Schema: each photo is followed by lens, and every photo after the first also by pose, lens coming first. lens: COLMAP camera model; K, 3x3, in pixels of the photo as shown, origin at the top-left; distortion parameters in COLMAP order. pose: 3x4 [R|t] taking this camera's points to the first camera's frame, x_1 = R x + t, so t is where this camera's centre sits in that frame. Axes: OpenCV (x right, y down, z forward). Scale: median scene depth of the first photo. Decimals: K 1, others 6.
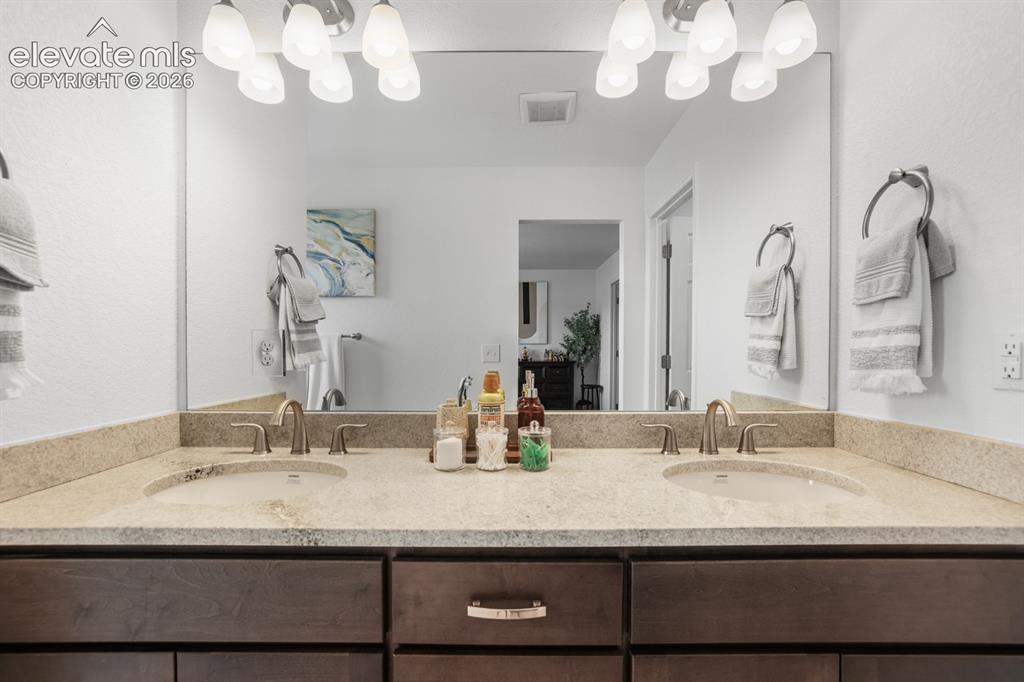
lens RADIAL K [[445.7, 0, 522.6], [0, 445.7, 341.5], [0, 0, 1]] dist [-0.022909, 0.012296]
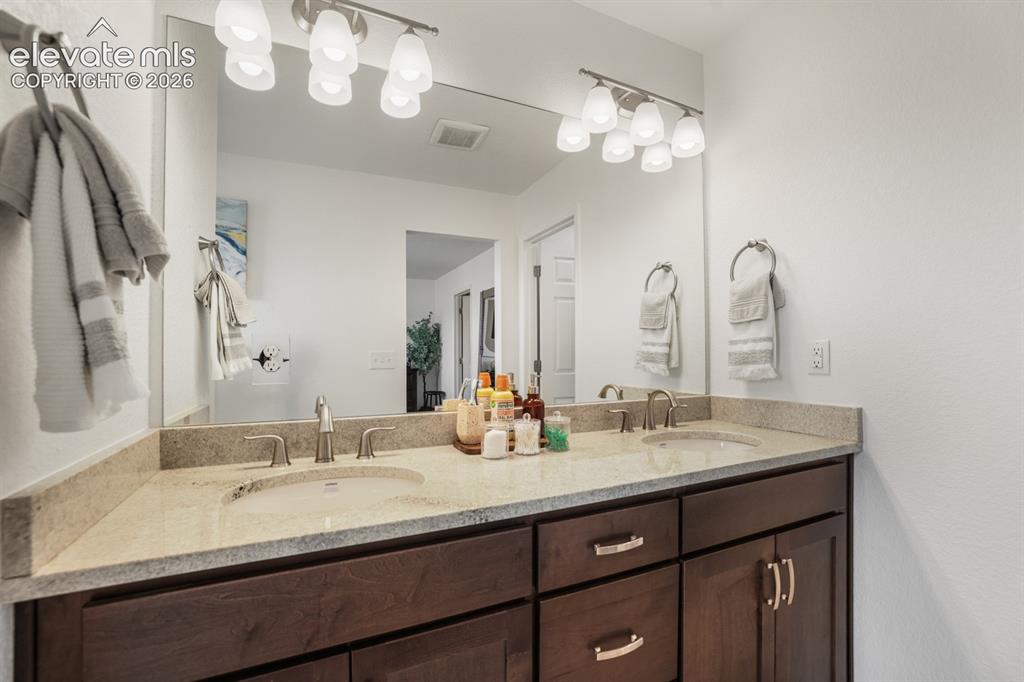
lens RADIAL K [[445.7, 0, 501.5], [0, 445.7, 339.8], [0, 0, 1]] dist [-0.022909, 0.012296]
pose [[0.905423, 0.009104, 0.424413, -0.631990], [0.000674, 0.999738, -0.022882, 0.009012], [-0.424510, 0.021004, 0.905180, -0.052836]]
